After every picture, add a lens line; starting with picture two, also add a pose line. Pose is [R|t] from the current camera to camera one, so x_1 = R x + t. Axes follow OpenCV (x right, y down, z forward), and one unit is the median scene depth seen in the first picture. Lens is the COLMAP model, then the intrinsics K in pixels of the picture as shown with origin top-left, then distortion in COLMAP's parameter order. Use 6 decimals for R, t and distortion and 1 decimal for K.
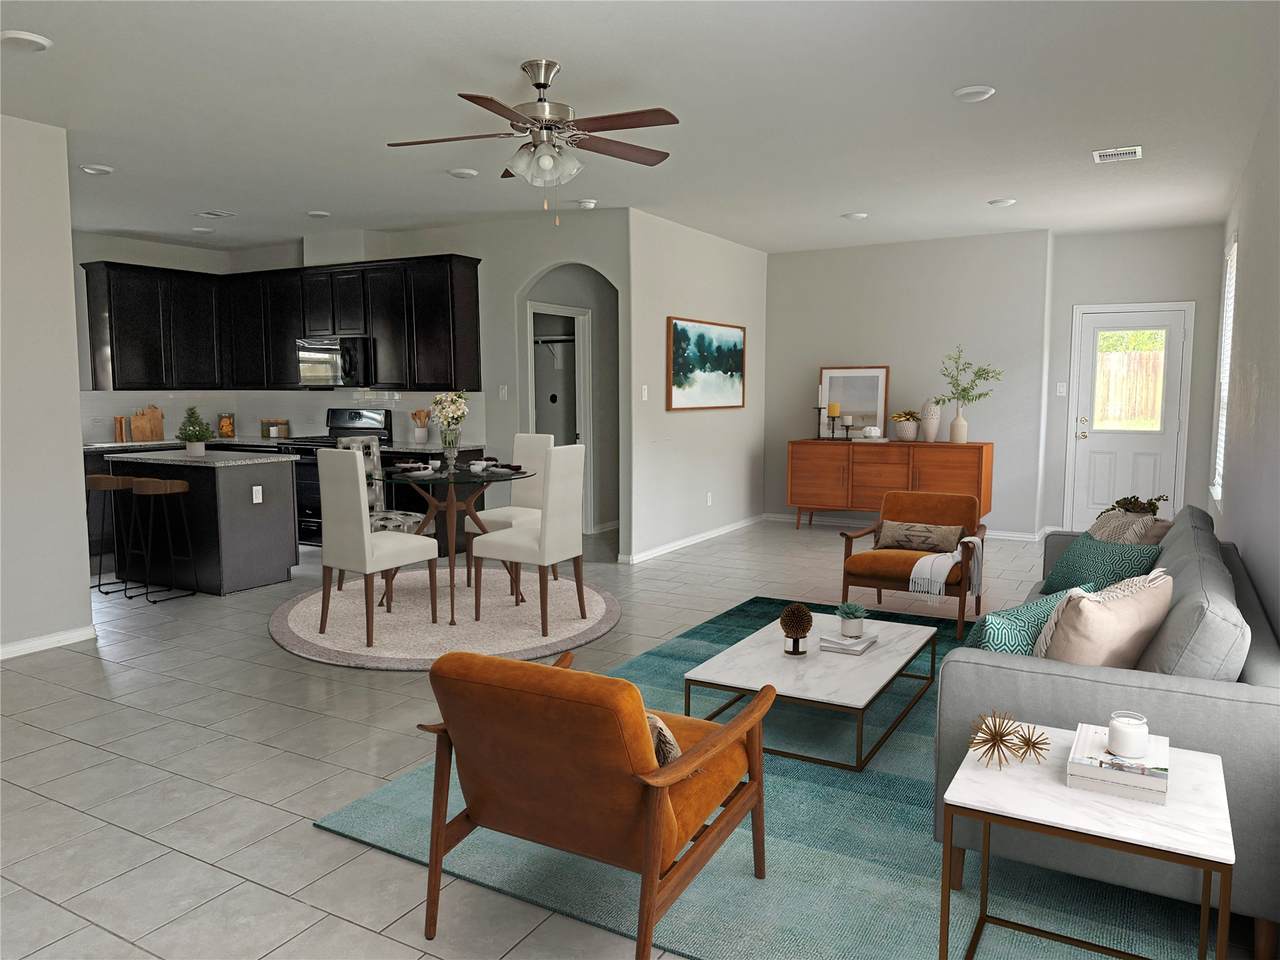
lens RADIAL K [[891.6, 0, 640.0], [0, 891.6, 480.0], [0, 0, 1]] dist [0.071070, 0.000909]
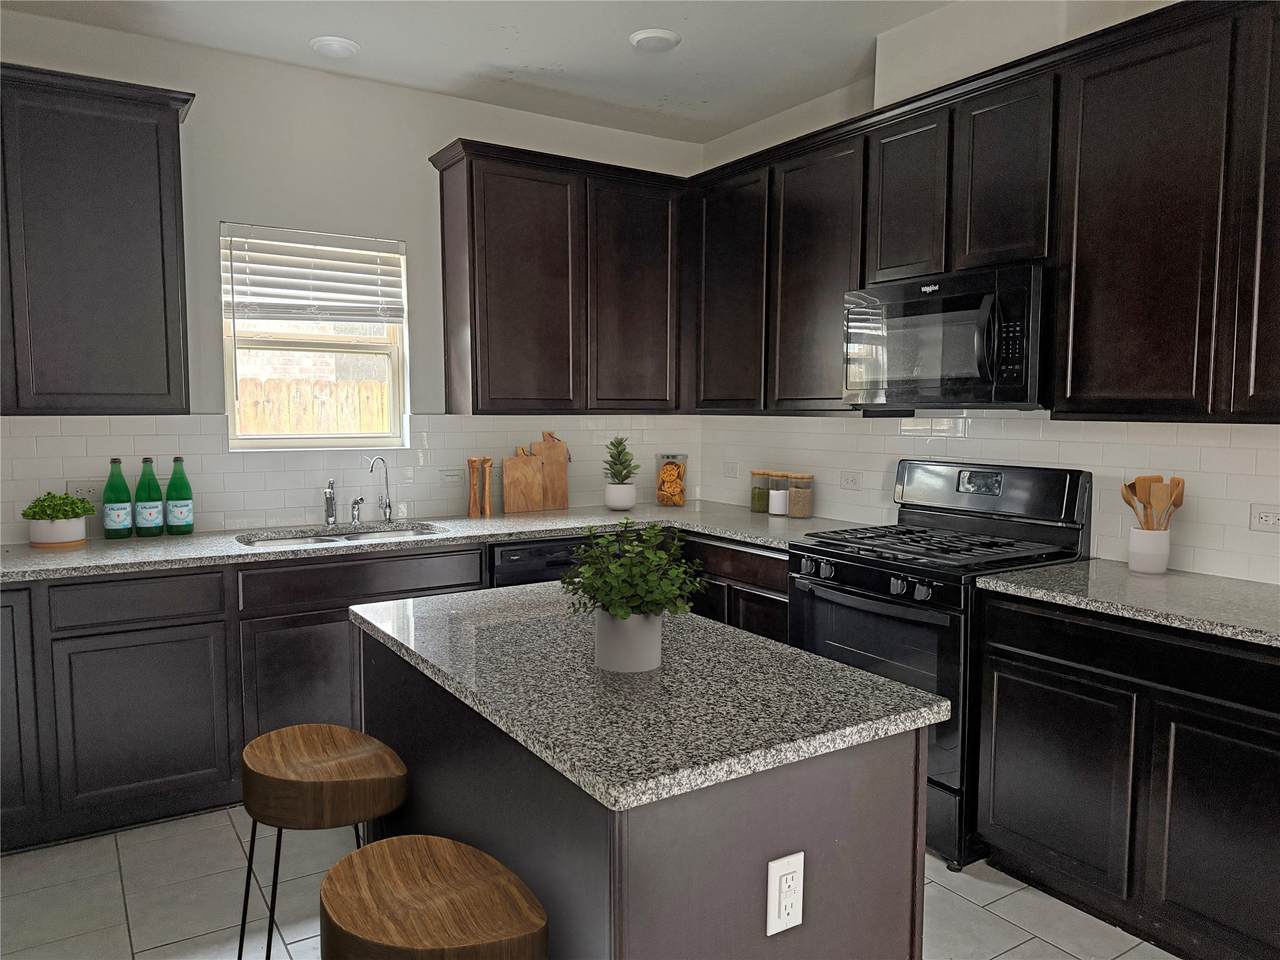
lens RADIAL K [[891.6, 0, 640.0], [0, 891.6, 480.0], [0, 0, 1]] dist [0.071070, 0.000909]
pose [[0.897075, 0.045074, -0.439573, -0.281608], [-0.050922, 0.998701, -0.001514, -0.066490], [0.438934, 0.023743, 0.898206, 0.606034]]
